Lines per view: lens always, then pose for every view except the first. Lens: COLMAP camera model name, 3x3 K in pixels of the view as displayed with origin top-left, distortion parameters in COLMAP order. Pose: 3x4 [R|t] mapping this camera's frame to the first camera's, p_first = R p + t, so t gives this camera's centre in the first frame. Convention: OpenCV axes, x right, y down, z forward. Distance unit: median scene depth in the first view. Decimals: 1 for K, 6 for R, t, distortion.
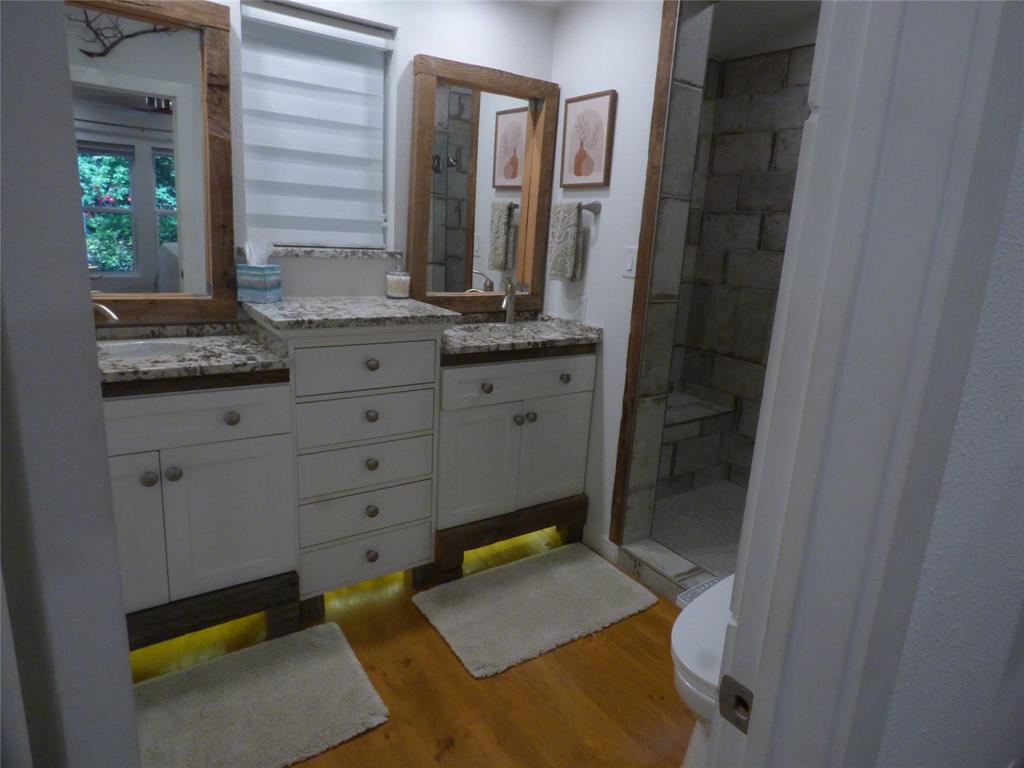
lens RADIAL K [[617.0, 0, 510.7], [0, 617.0, 384.2], [0, 0, 1]] dist [-0.018966, 0.014687]
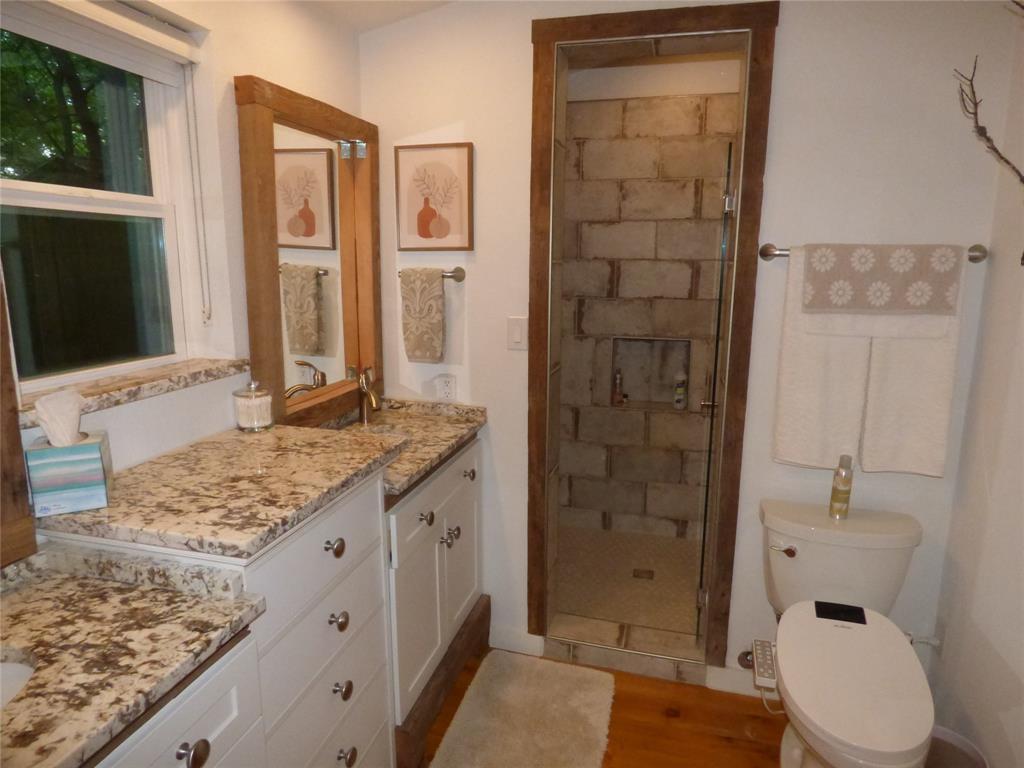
lens RADIAL K [[617.0, 0, 514.1], [0, 617.0, 379.5], [0, 0, 1]] dist [-0.018966, 0.014687]
pose [[0.758213, -0.176697, 0.627607, -0.367013], [0.195197, 0.979945, 0.040077, -0.157240], [-0.622102, 0.092120, 0.777498, 0.284793]]
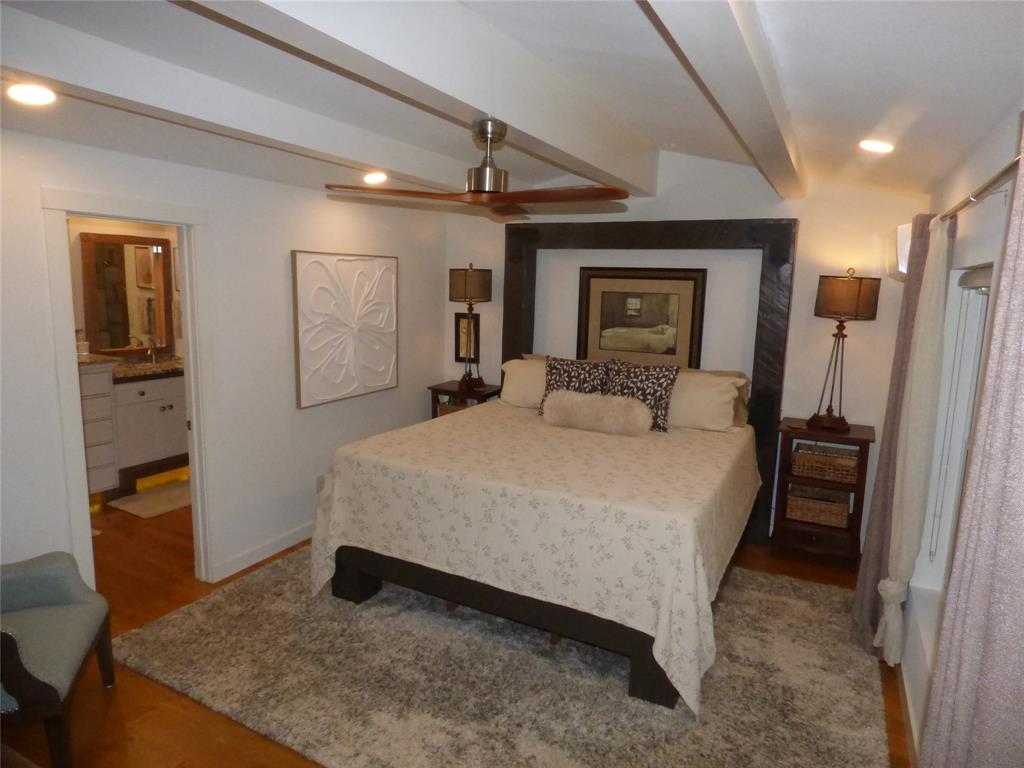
lens RADIAL K [[617.0, 0, 521.8], [0, 617.0, 378.5], [0, 0, 1]] dist [-0.018966, 0.014687]
pose [[0.882627, -0.106890, 0.457760, 0.132493], [0.140861, 0.989196, -0.040616, 0.194568], [-0.448472, 0.100330, 0.888148, -1.226815]]
